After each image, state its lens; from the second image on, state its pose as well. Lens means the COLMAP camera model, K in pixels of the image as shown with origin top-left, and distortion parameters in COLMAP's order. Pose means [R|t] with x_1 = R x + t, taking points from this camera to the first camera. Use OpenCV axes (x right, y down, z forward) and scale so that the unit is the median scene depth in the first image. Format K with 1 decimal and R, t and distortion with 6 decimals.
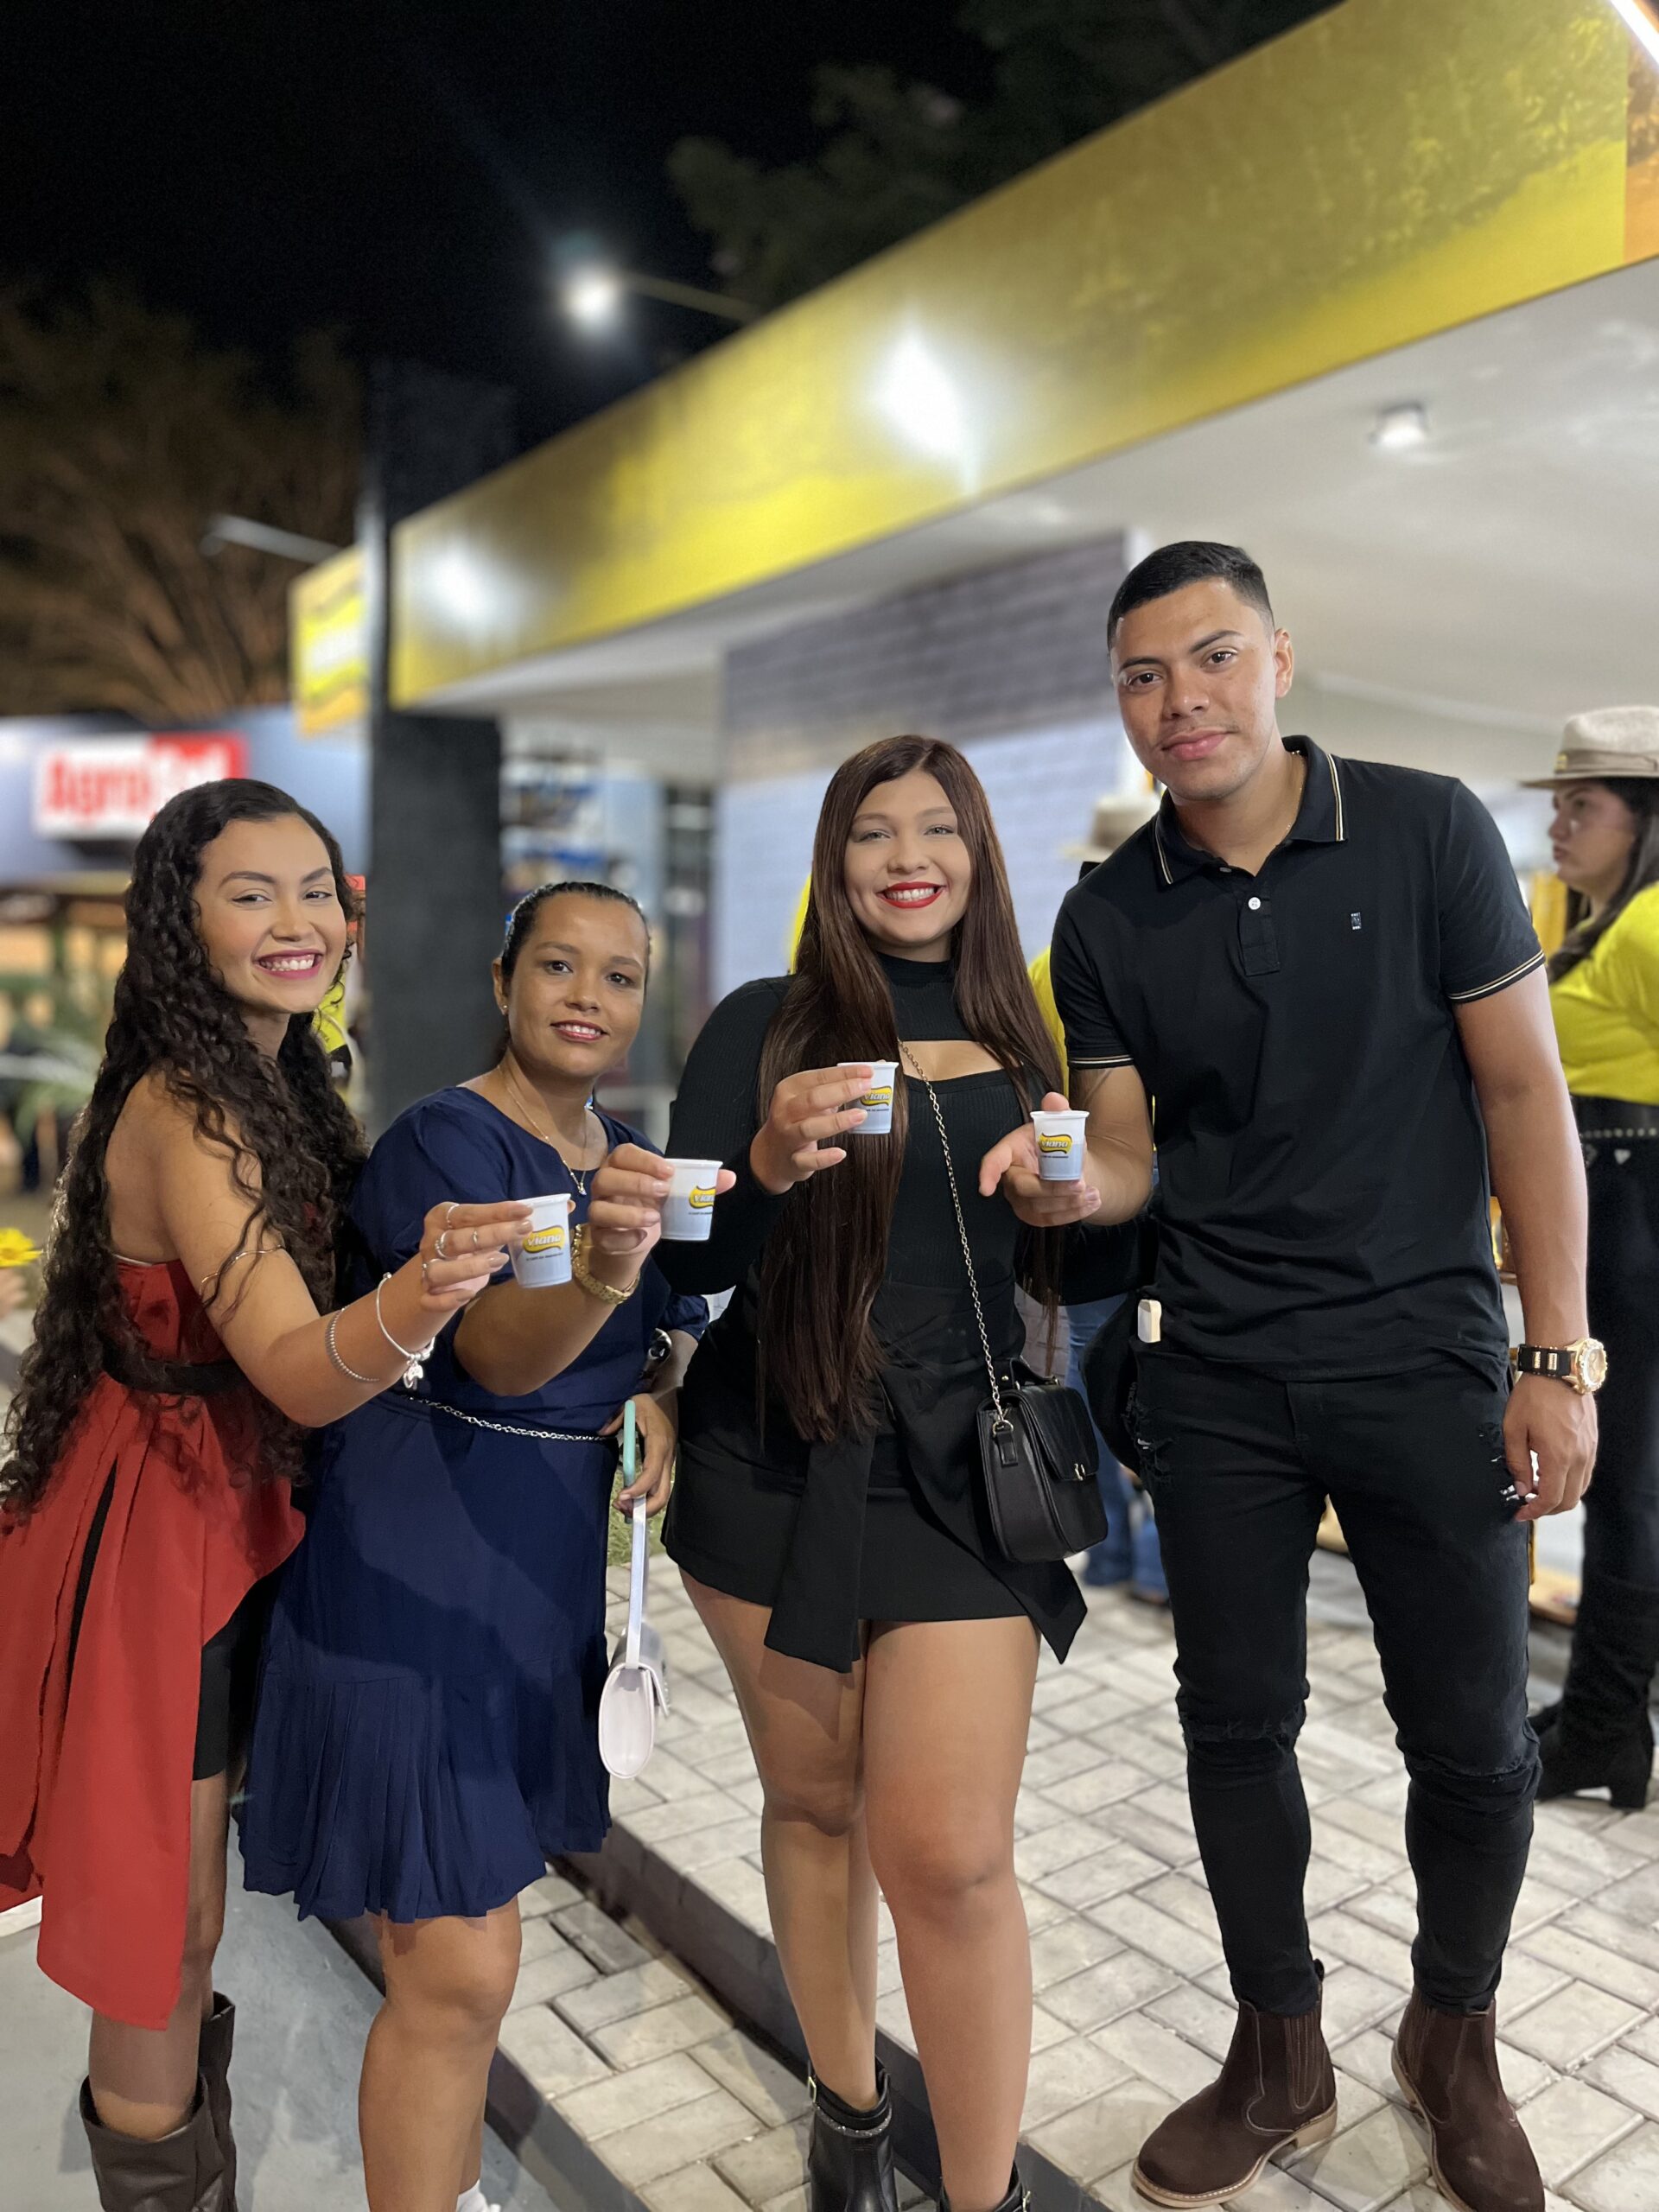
lens RADIAL K [[1682.3, 0, 833.5], [0, 1682.3, 1137.4], [0, 0, 1]] dist [0.025515, -0.058519]
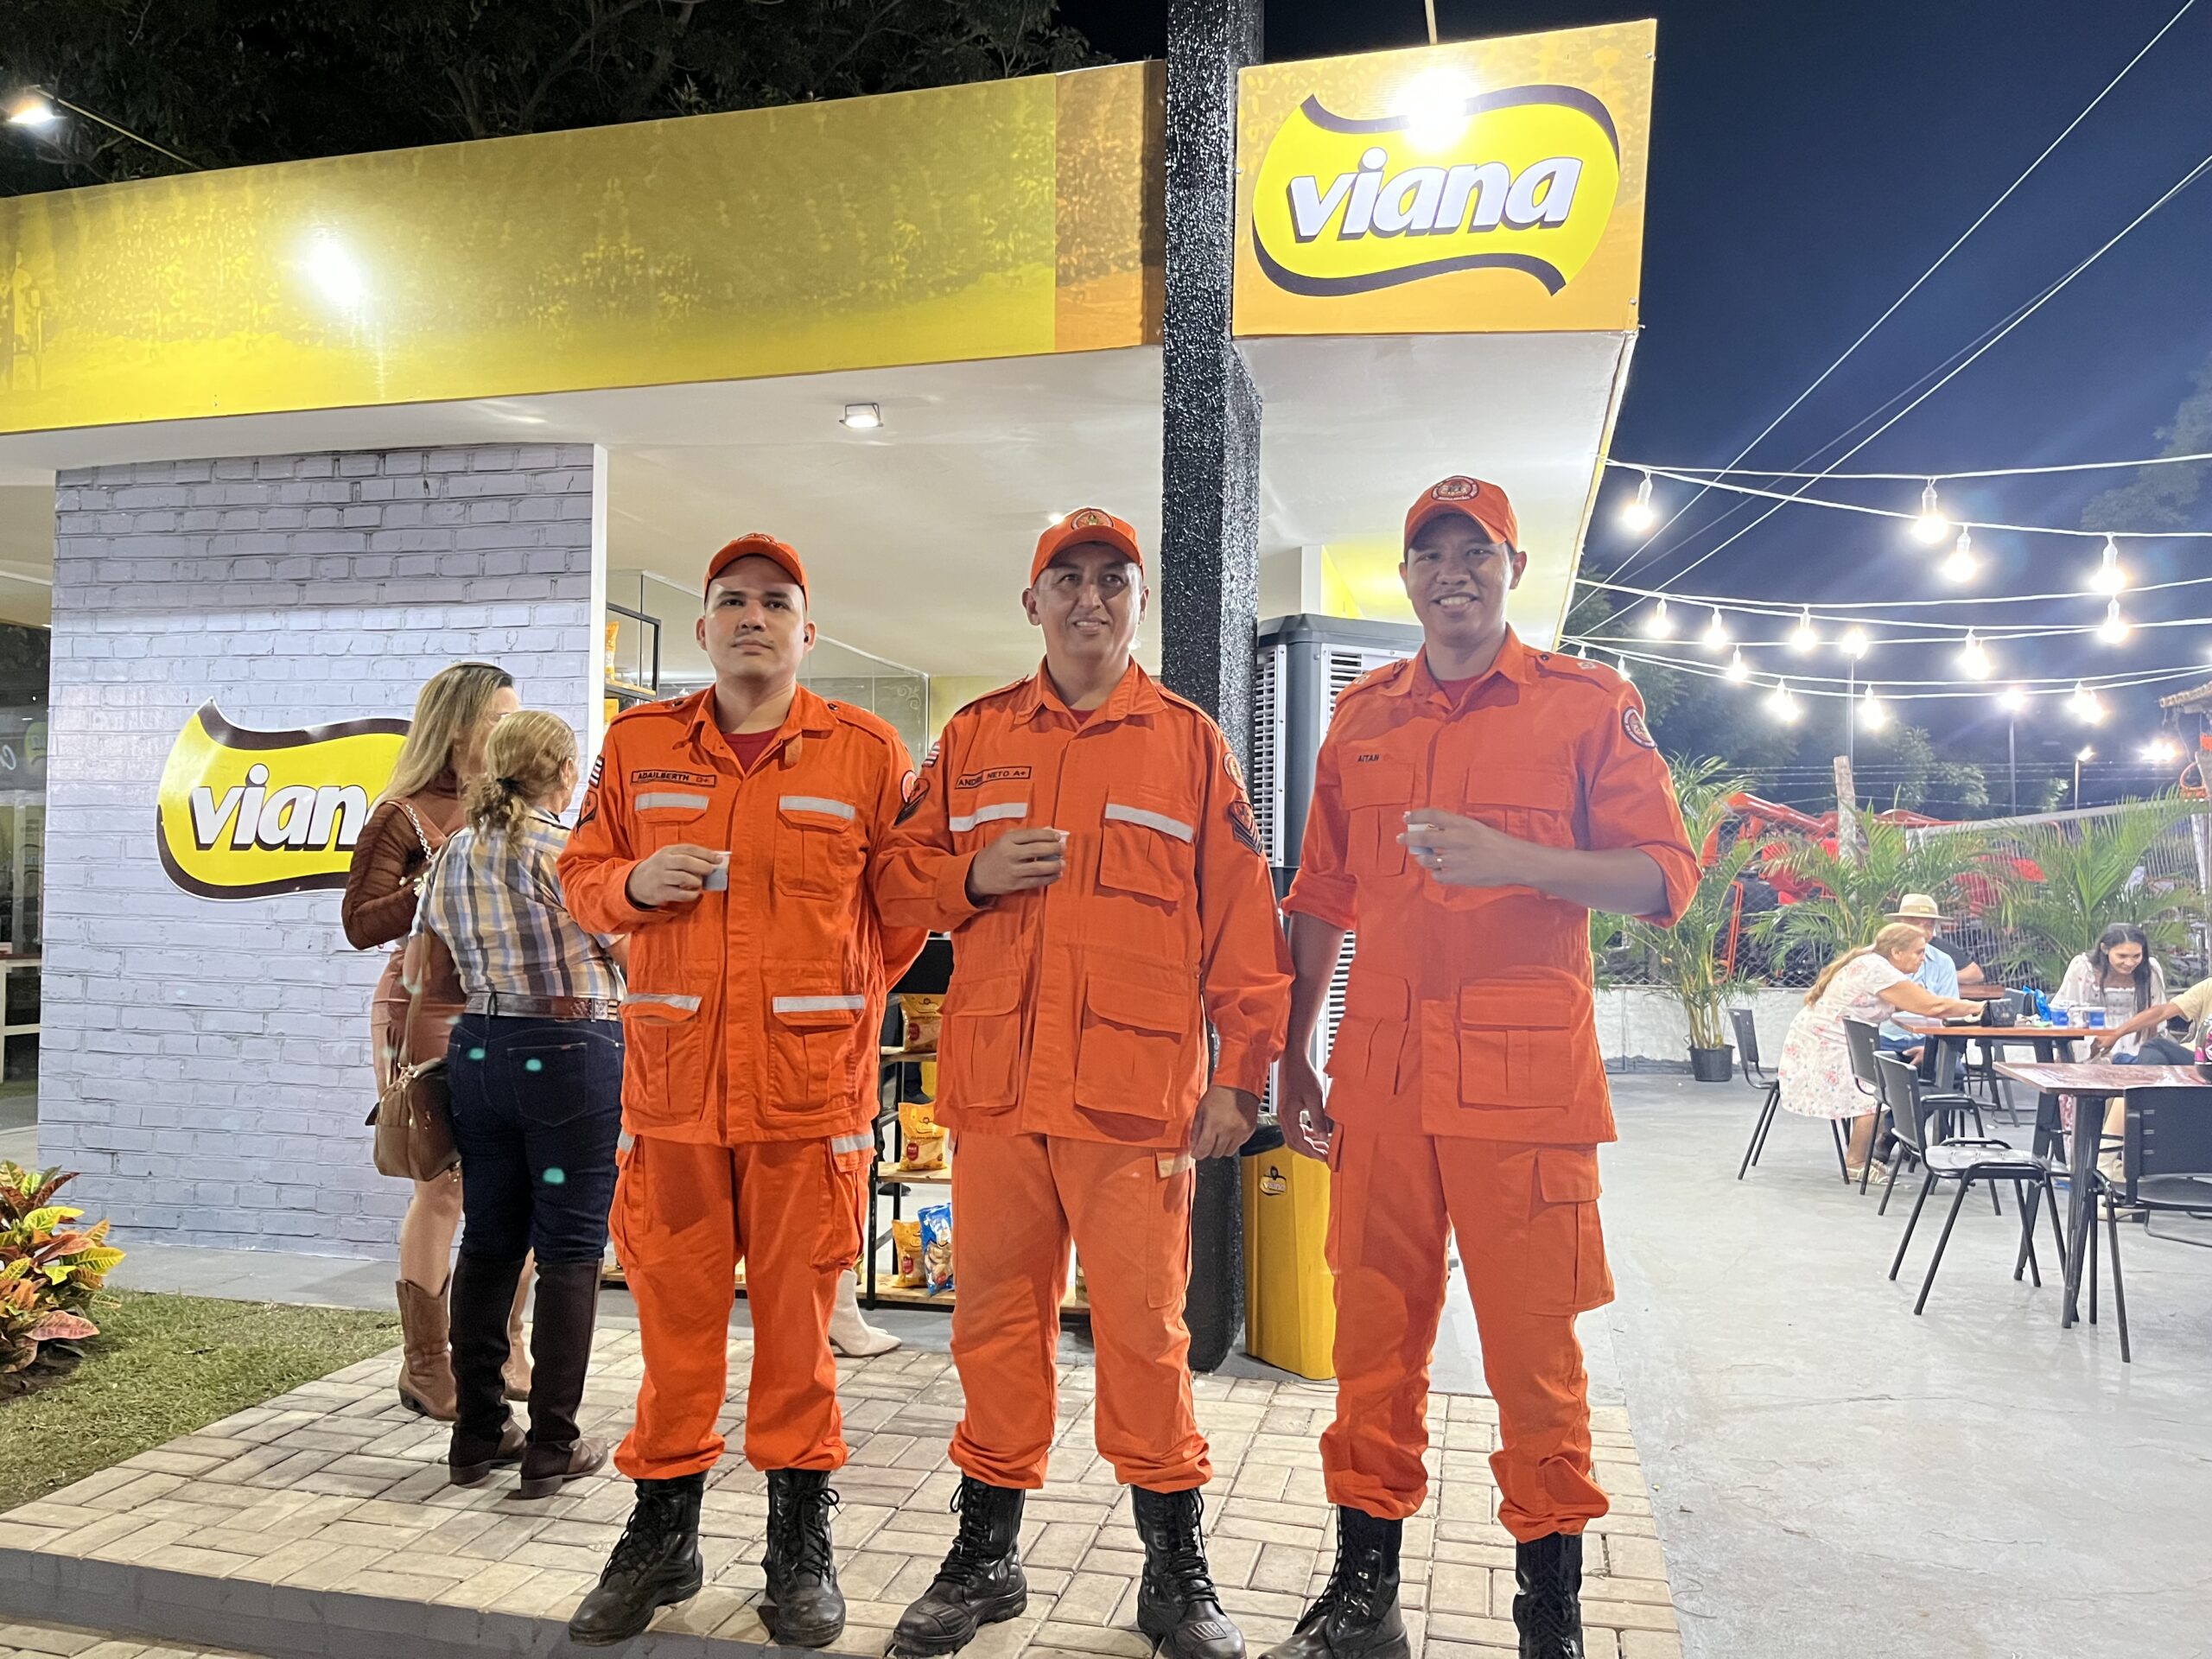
lens RADIAL K [[1662.6, 0, 1093.7], [0, 1662.6, 839.3], [0, 0, 1]] dist [0.063604, -0.086196]
pose [[0.773902, 0.004797, 0.633288, -0.351166], [0.051505, 0.996182, -0.070486, 0.011556], [-0.631208, 0.087166, 0.770700, -0.097010]]
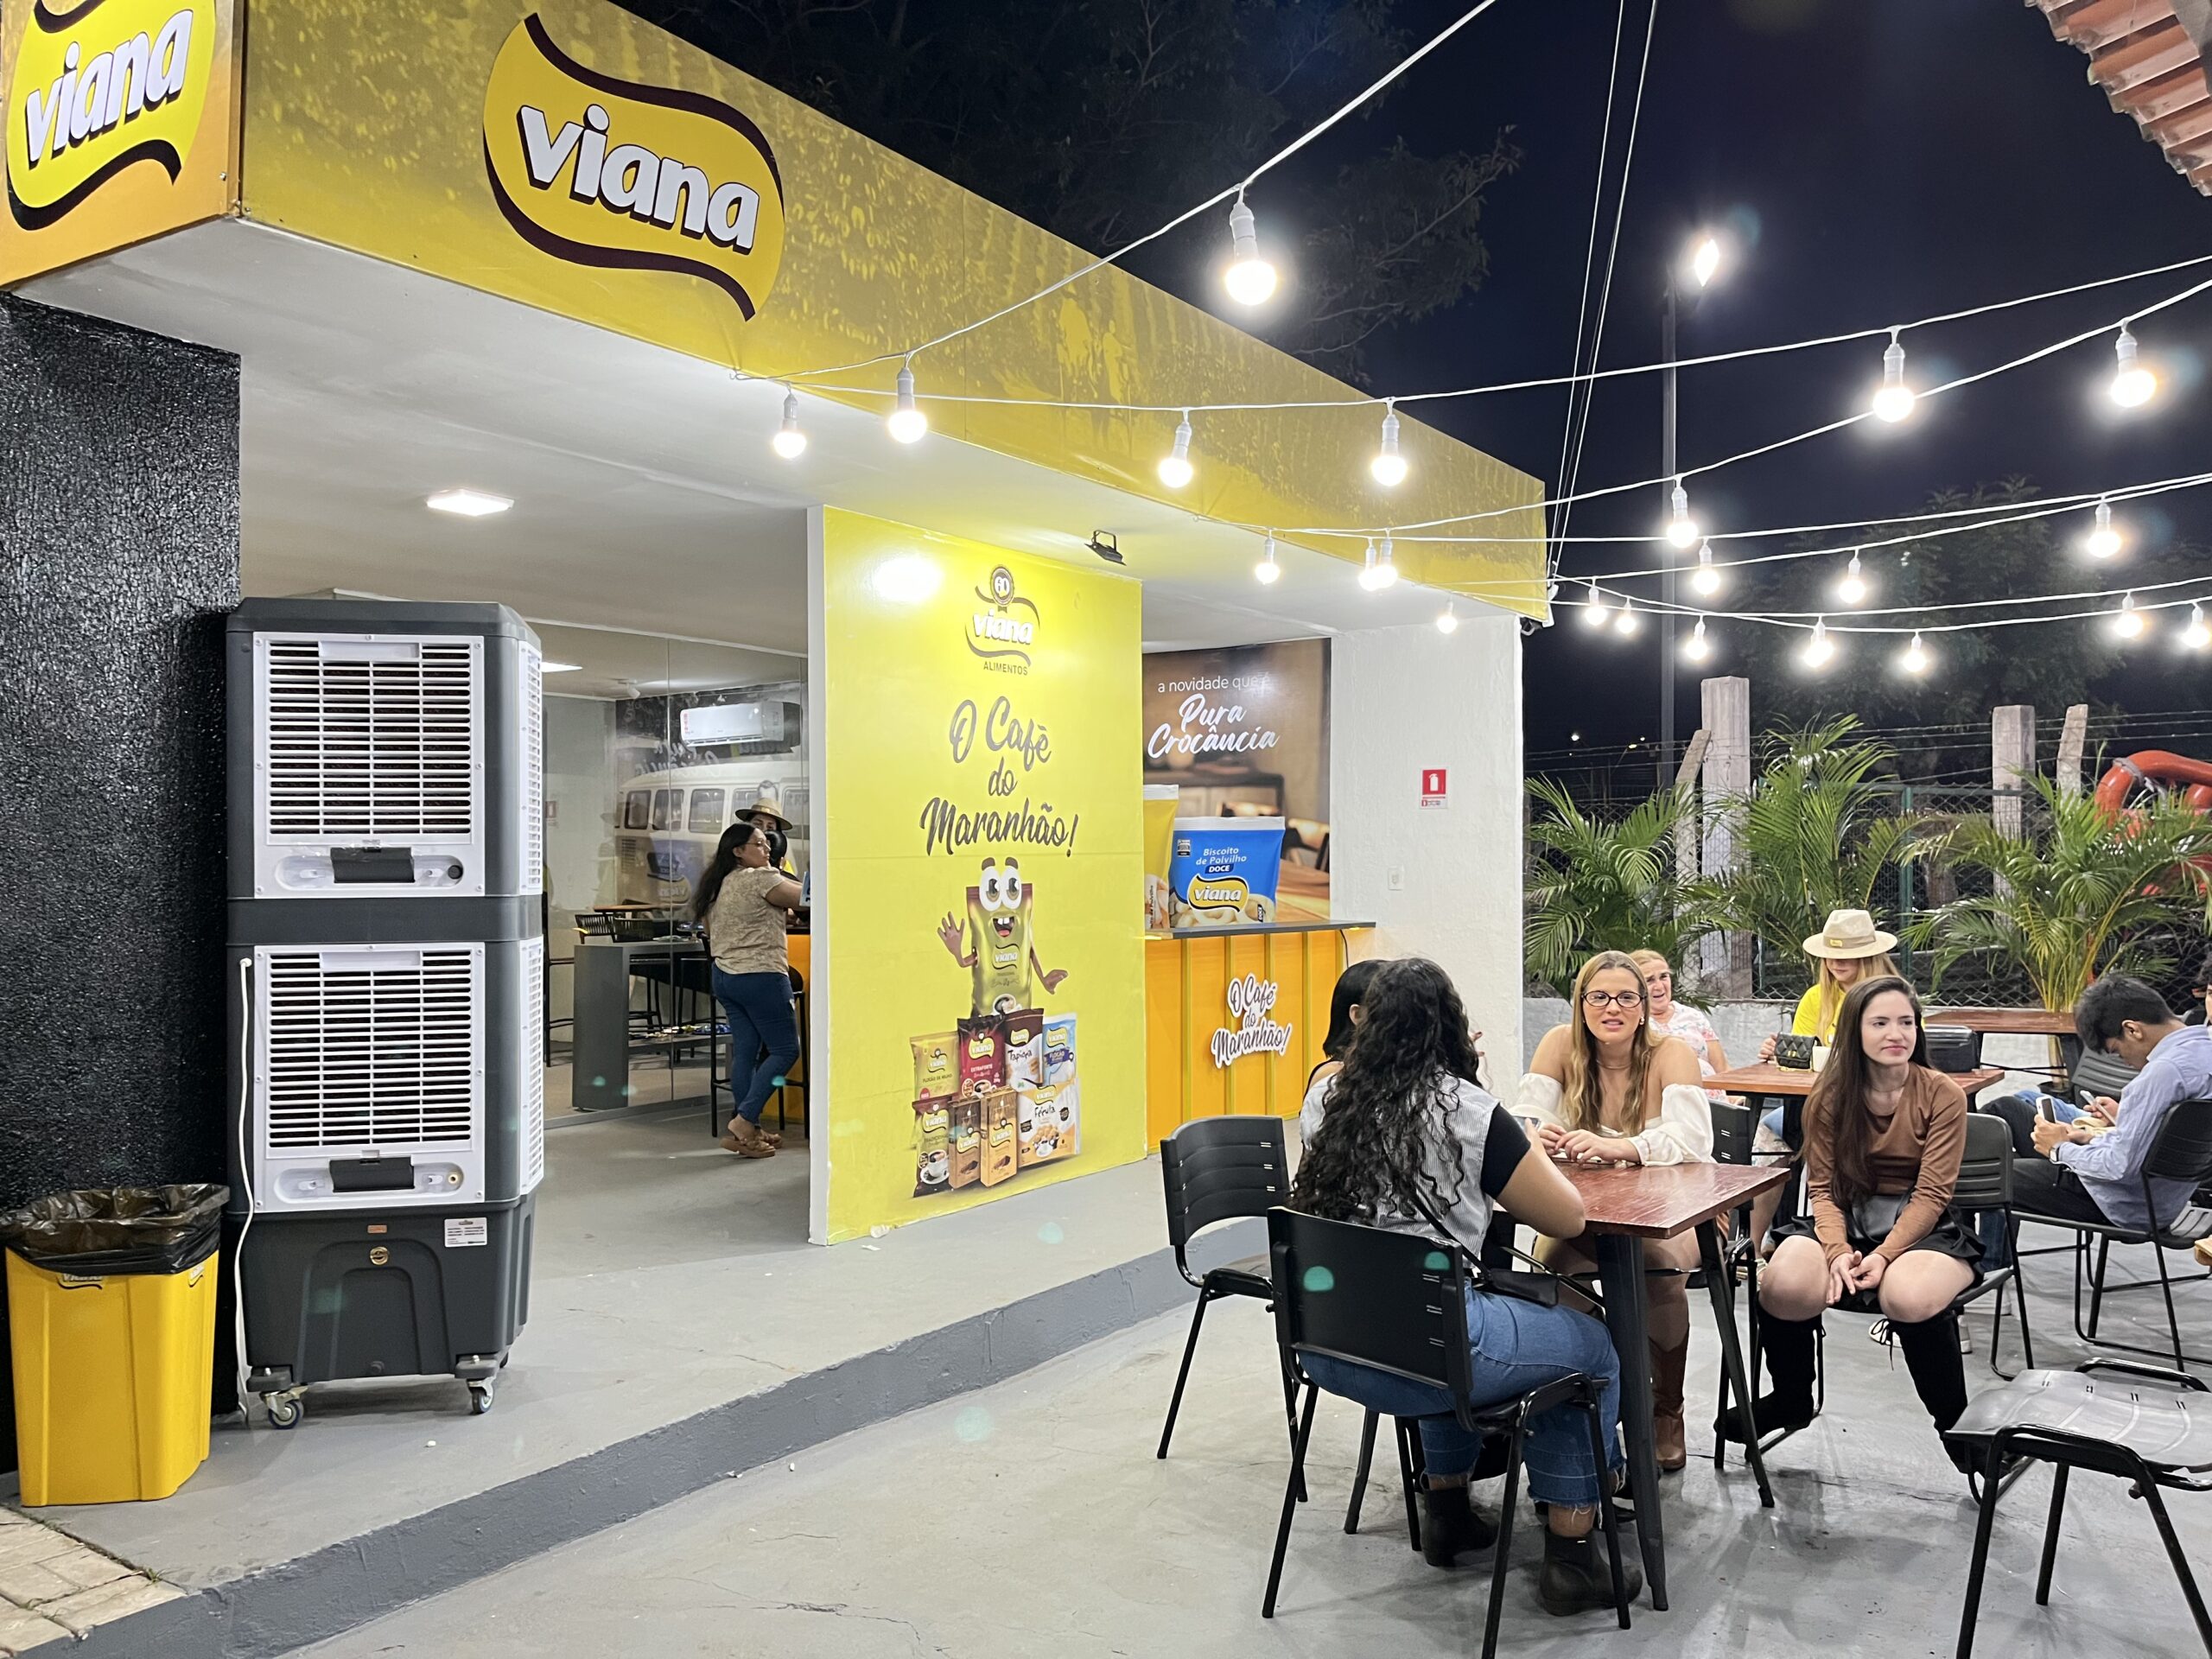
lens RADIAL K [[1662.6, 0, 1112.4], [0, 1662.6, 846.8], [0, 0, 1]] dist [0.063604, -0.086196]
pose [[0.947989, -0.020077, 0.317669, 0.765730], [0.046184, 0.996124, -0.074865, 0.025791], [-0.314934, 0.085642, 0.945242, -0.424531]]
